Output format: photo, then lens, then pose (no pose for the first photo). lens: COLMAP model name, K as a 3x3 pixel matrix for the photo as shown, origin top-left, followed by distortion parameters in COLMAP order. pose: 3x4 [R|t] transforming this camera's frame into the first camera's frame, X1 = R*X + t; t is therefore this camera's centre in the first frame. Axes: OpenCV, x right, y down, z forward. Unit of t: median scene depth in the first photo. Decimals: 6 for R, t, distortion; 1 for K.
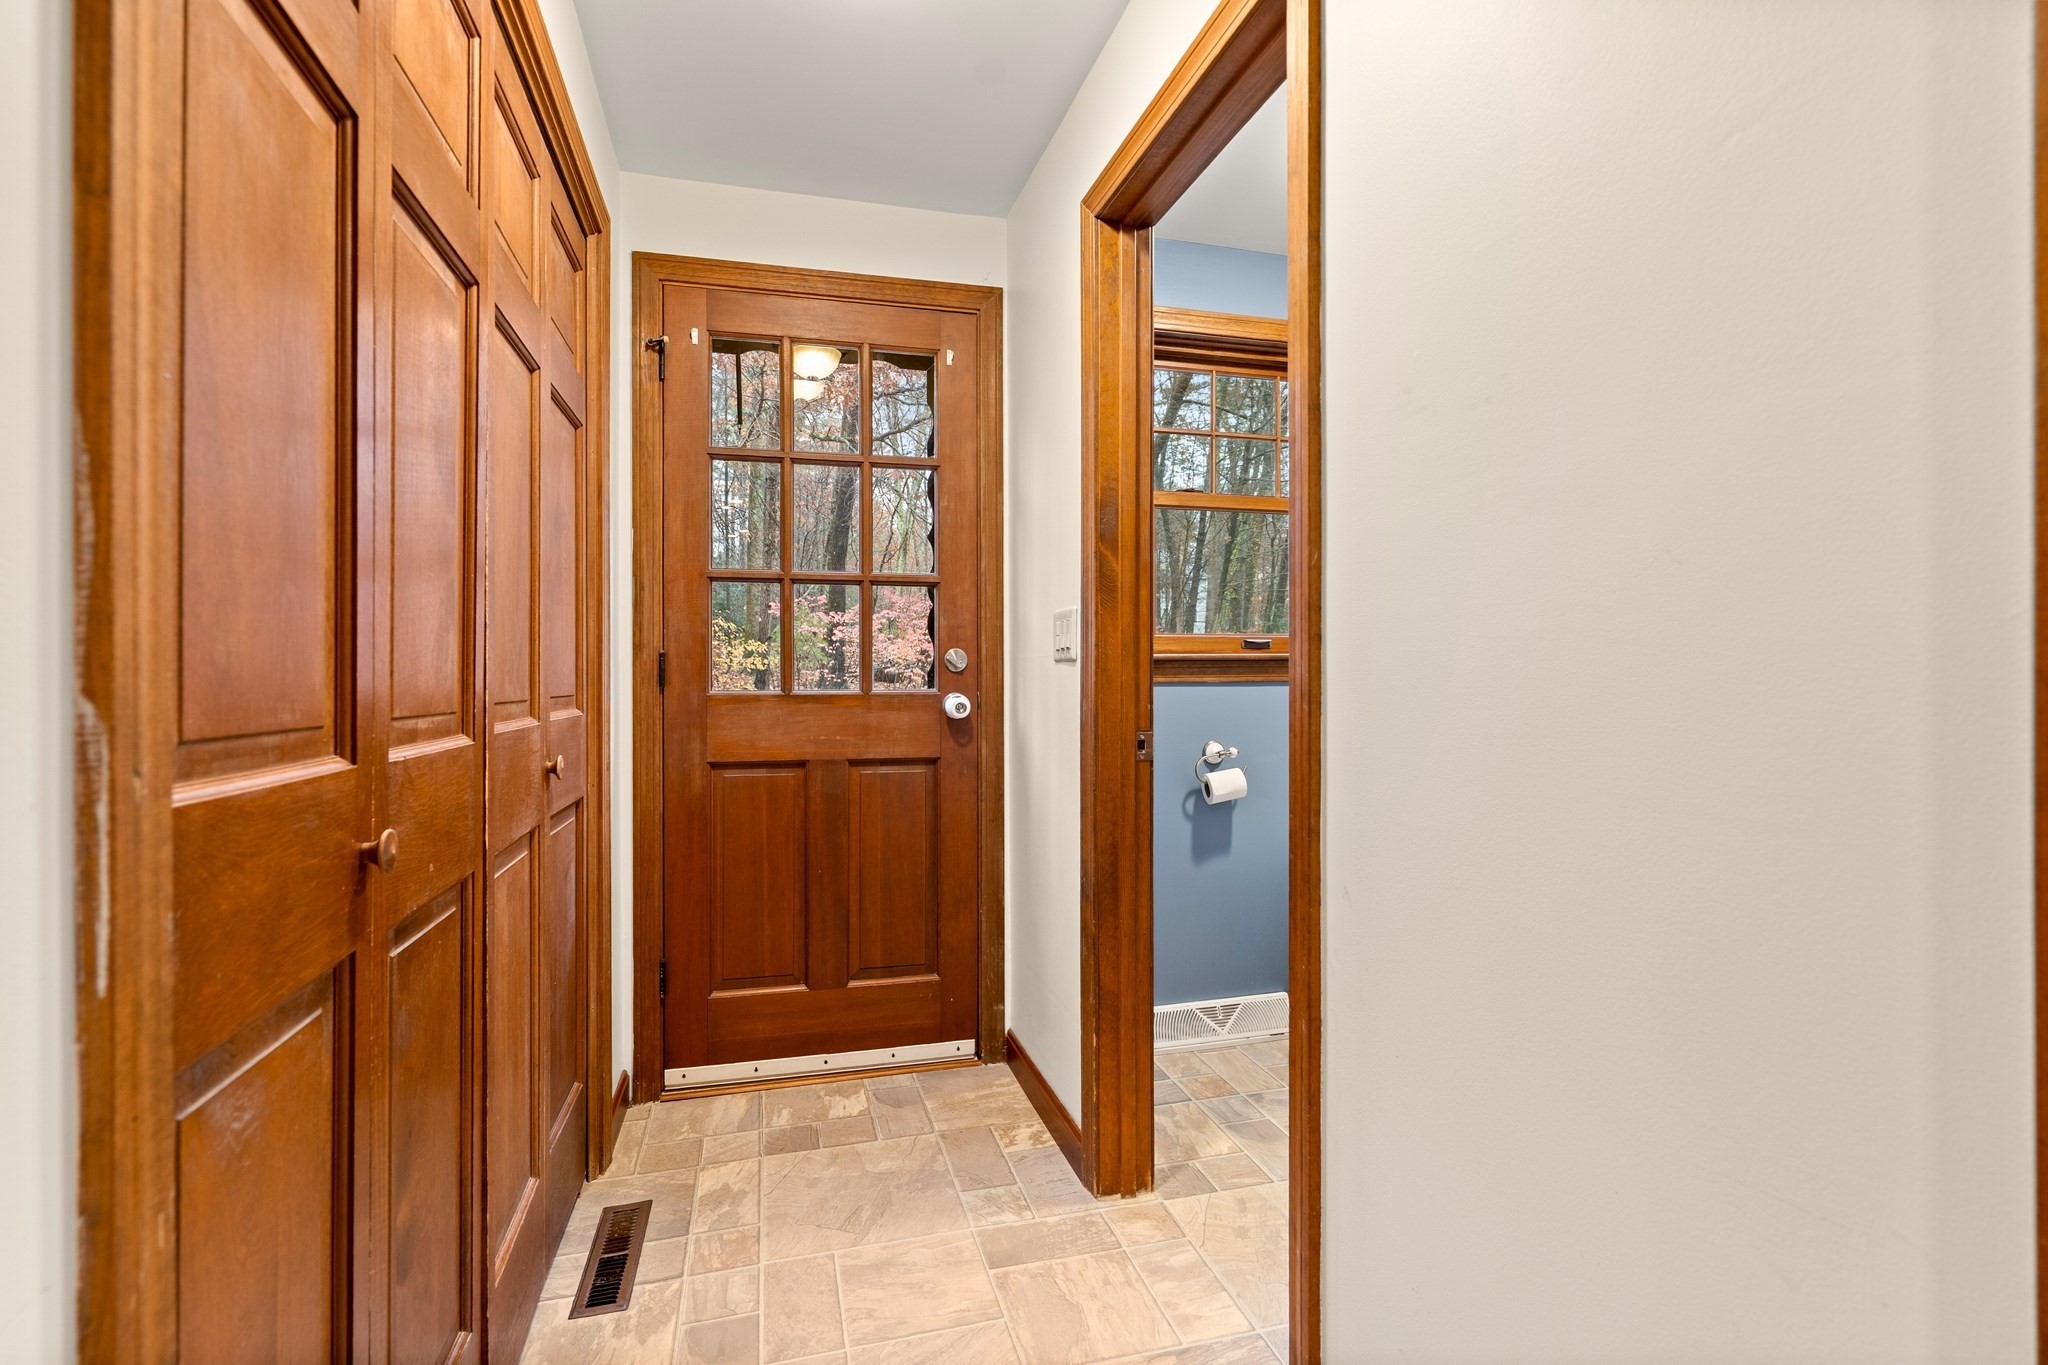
lens RADIAL K [[940.5, 0, 1018.4], [0, 940.5, 671.3], [0, 0, 1]] dist [-0.005615, 0.003777]
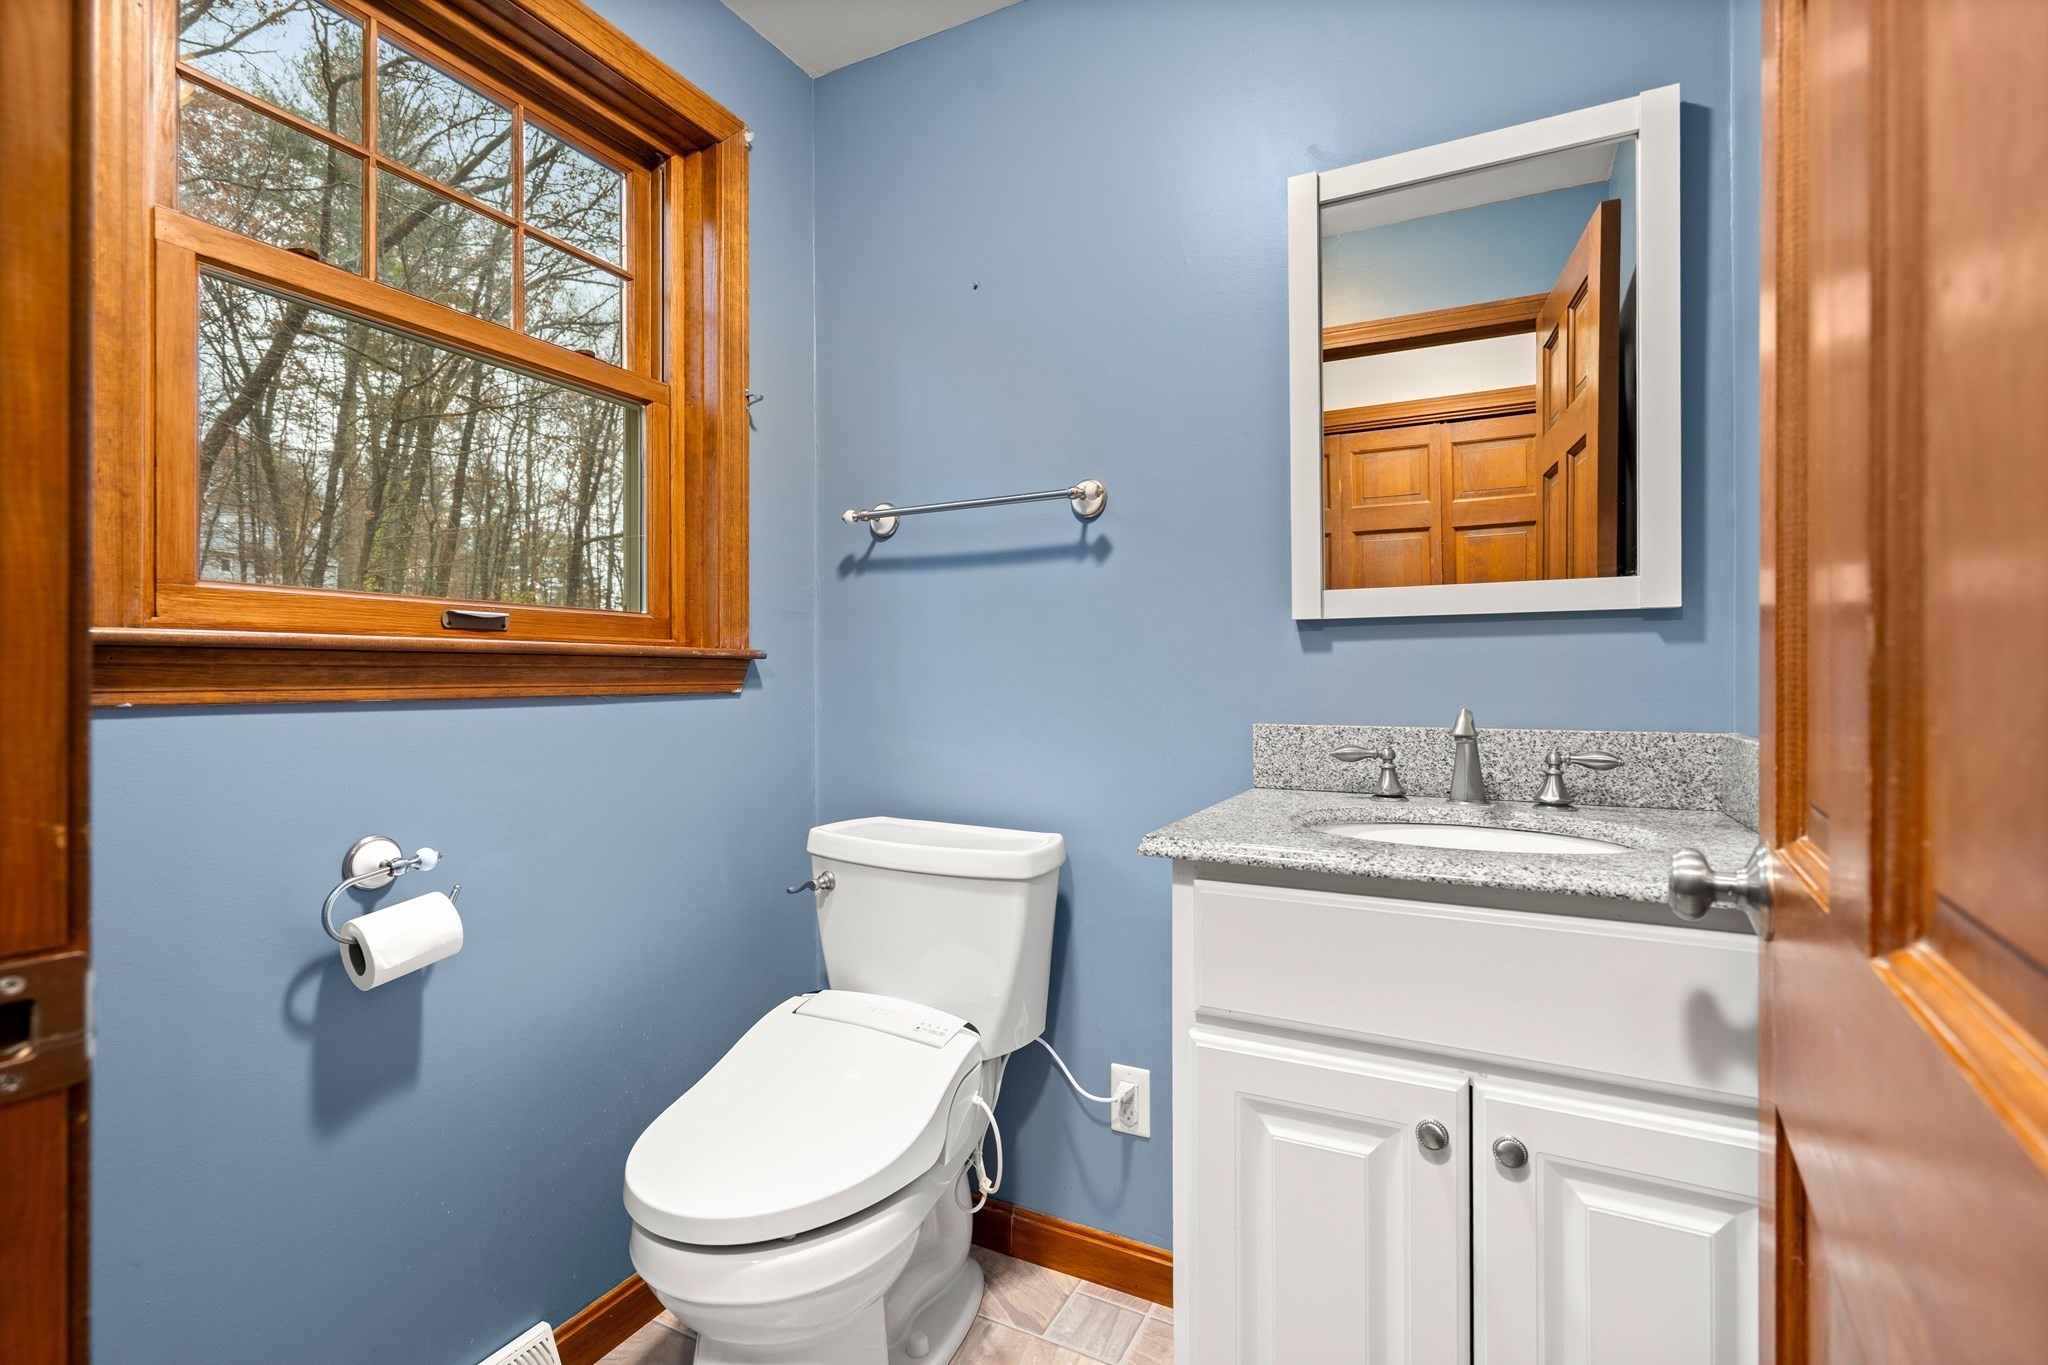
lens RADIAL K [[940.5, 0, 1013.9], [0, 940.5, 679.6], [0, 0, 1]] dist [-0.005615, 0.003777]
pose [[0.680028, 0.001687, 0.733184, 0.087637], [-0.000889, 0.999999, -0.001477, 0.002074], [-0.733186, 0.000352, 0.680028, 0.471345]]
